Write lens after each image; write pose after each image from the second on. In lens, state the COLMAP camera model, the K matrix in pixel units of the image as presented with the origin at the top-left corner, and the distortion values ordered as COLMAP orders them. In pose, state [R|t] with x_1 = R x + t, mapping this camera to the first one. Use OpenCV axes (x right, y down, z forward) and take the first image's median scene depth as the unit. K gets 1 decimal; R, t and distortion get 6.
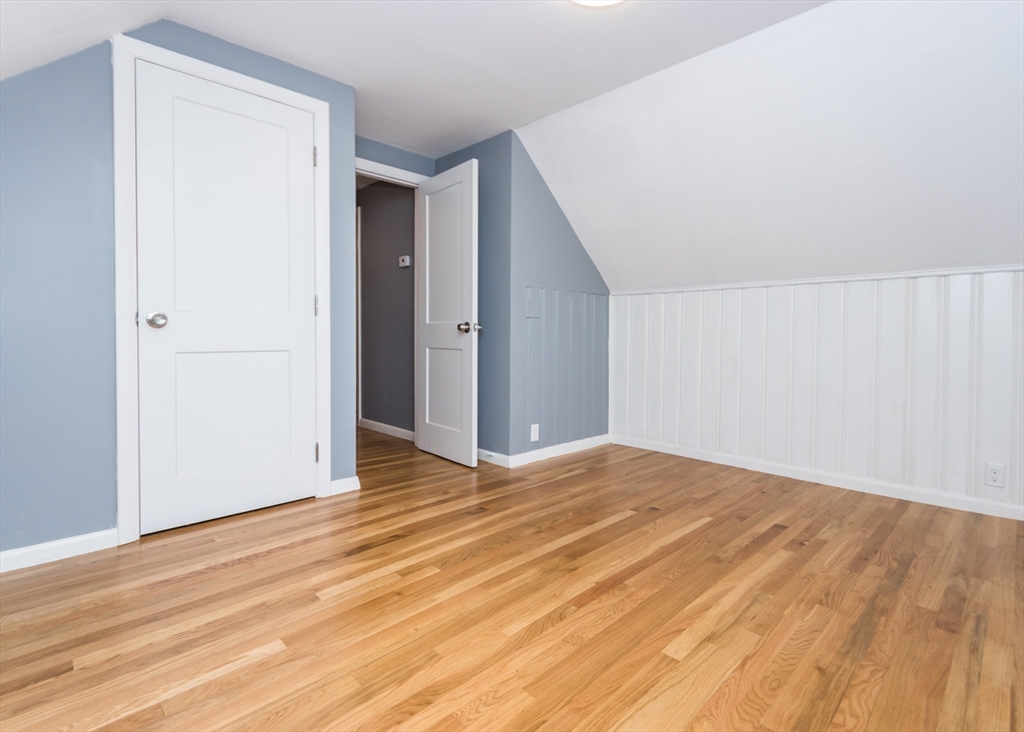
lens RADIAL K [[535.4, 0, 504.2], [0, 535.4, 389.4], [0, 0, 1]] dist [0.000412, -0.001805]
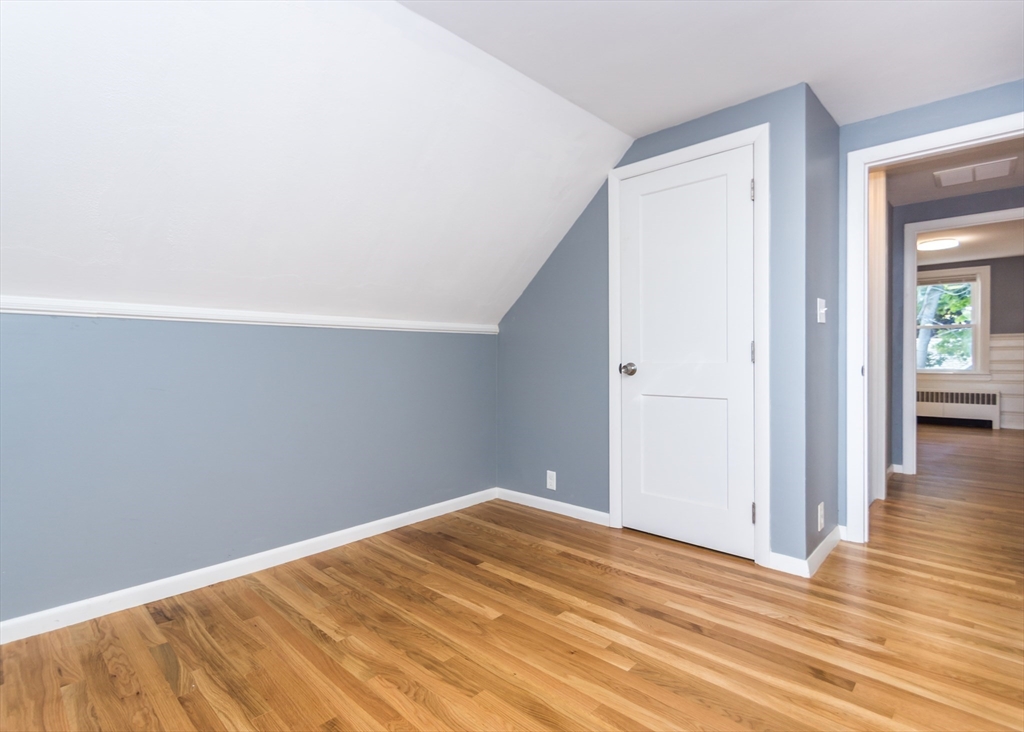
lens RADIAL K [[507.5, 0, 508.1], [0, 507.5, 372.2], [0, 0, 1]] dist [-0.000716, -0.001598]
pose [[0.009929, 0.017600, -0.999796, 0.597777], [-0.098457, 0.995004, 0.016538, -0.106628], [0.995092, 0.098272, 0.011612, 0.690399]]
